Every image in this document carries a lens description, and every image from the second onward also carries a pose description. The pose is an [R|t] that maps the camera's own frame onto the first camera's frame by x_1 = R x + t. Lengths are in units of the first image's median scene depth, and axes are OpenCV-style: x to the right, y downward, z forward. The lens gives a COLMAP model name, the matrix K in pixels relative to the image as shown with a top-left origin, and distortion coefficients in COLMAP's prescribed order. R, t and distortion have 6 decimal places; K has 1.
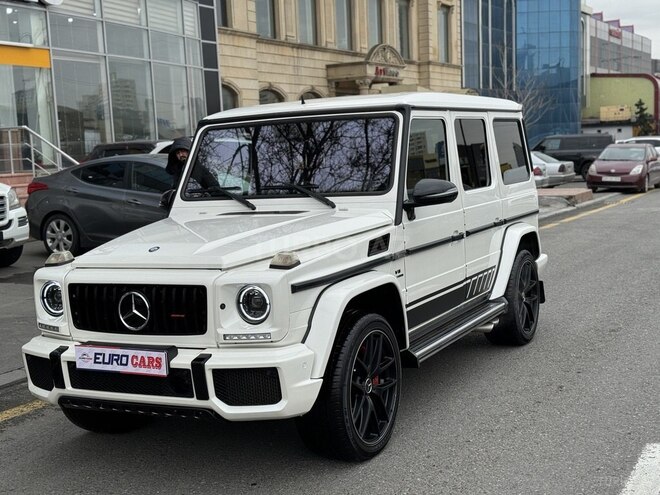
lens RADIAL K [[900.4, 0, 336.0], [0, 900.4, 246.4], [0, 0, 1]] dist [0.129850, -0.079160]
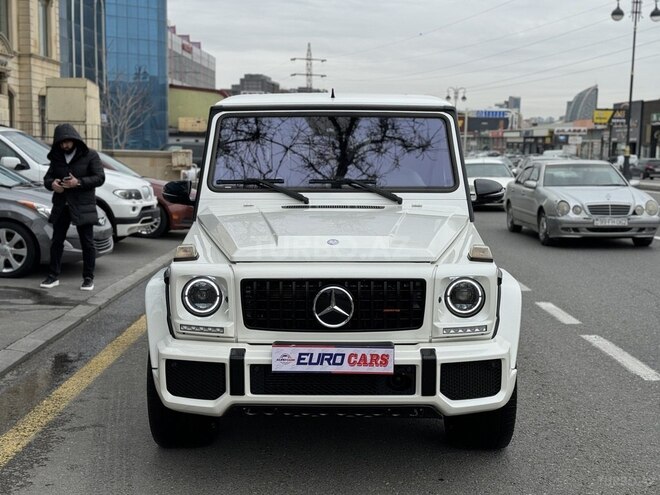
lens RADIAL K [[900.4, 0, 336.0], [0, 900.4, 246.4], [0, 0, 1]] dist [0.129850, -0.079160]
pose [[0.888178, 0.006912, 0.459448, -0.624298], [-0.003838, 0.999964, -0.007624, 0.014945], [-0.459484, 0.005008, 0.888172, 0.163190]]
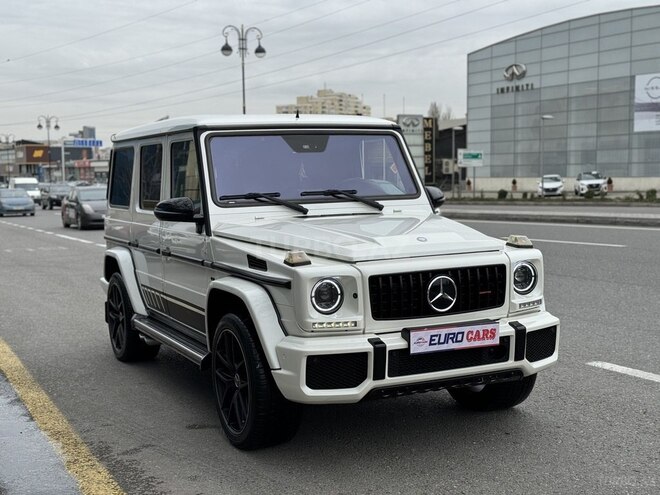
lens RADIAL K [[898.4, 0, 330.0], [0, 898.4, 247.5], [0, 0, 1]] dist [0.127278, -0.039206]
pose [[0.609028, -0.030707, 0.792554, -1.111242], [0.078278, 0.996699, -0.021535, 0.027491], [-0.789277, 0.075154, 0.609421, 0.427907]]
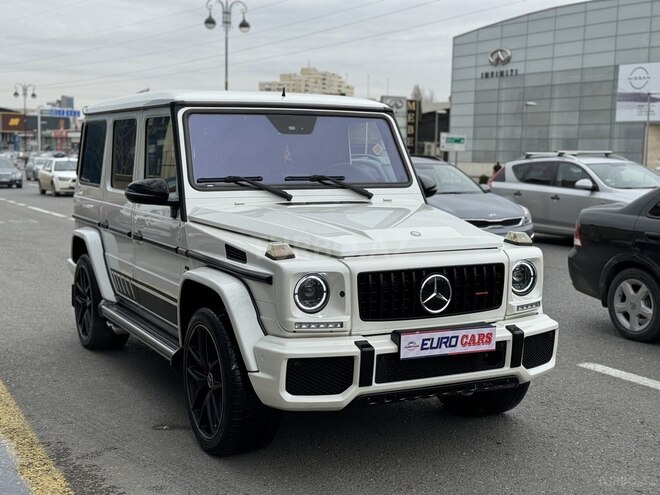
lens RADIAL K [[900.4, 0, 336.0], [0, 900.4, 246.4], [0, 0, 1]] dist [0.129850, -0.079160]
pose [[0.585505, -0.029071, 0.810147, -1.050036], [0.047638, 0.998864, 0.001415, 0.011700], [-0.809268, 0.037765, 0.586224, 0.483859]]
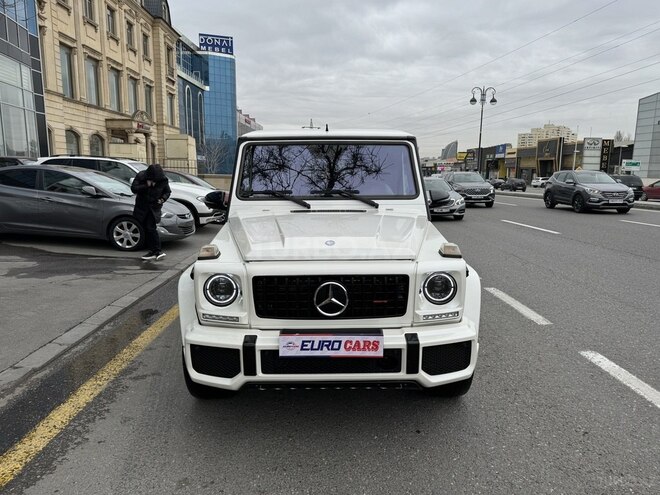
lens RADIAL K [[457.4, 0, 331.6], [0, 457.4, 245.2], [0, 0, 1]] dist [0.093704, -0.130857]
pose [[0.882512, -0.022561, 0.469749, -0.465791], [0.004635, 0.999217, 0.039283, -0.016235], [-0.470268, -0.032491, 0.881925, 0.486847]]
